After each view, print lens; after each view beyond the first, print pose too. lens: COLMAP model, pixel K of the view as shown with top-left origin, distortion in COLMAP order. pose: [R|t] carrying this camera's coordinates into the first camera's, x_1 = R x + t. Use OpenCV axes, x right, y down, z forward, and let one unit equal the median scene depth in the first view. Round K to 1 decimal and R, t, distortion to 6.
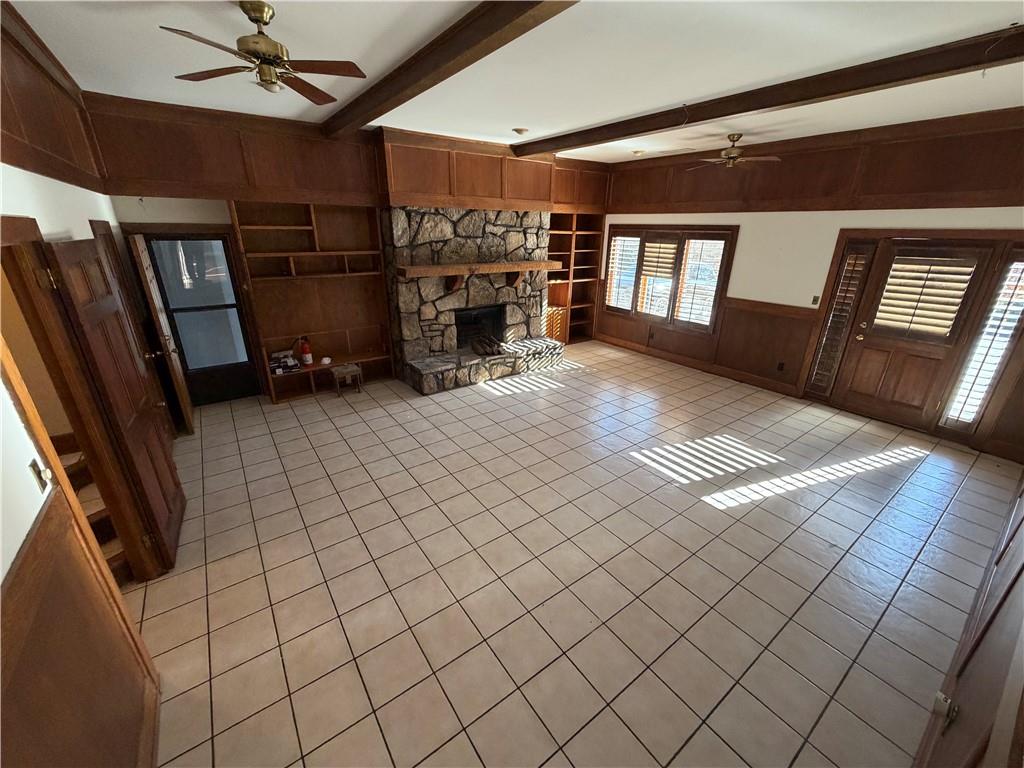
lens RADIAL K [[408.9, 0, 509.7], [0, 408.9, 384.8], [0, 0, 1]] dist [0.002701, 0.000501]
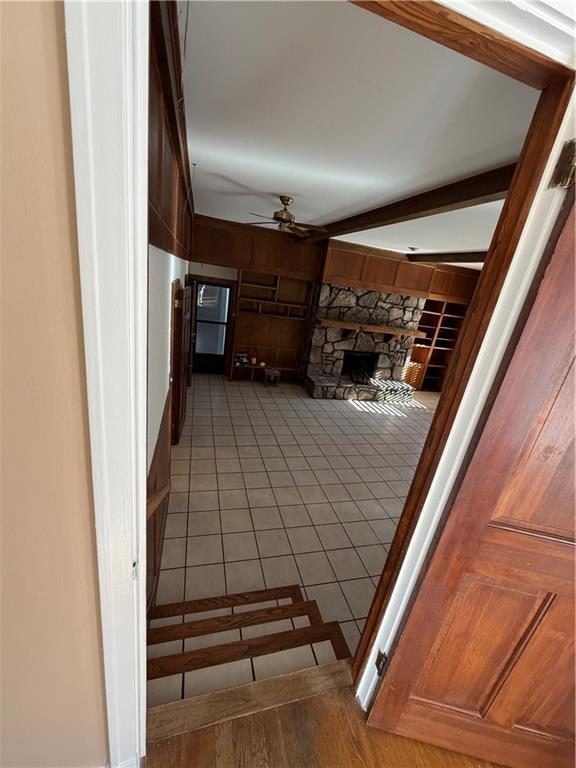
lens RADIAL K [[306.7, 0, 288.1], [0, 306.7, 383.6], [0, 0, 1]] dist [0.002701, 0.000501]
pose [[0.927896, 0.232471, -0.291489, 0.036017], [-0.251627, 0.967375, -0.029495, 0.029399], [0.275122, 0.100715, 0.956119, -0.169888]]
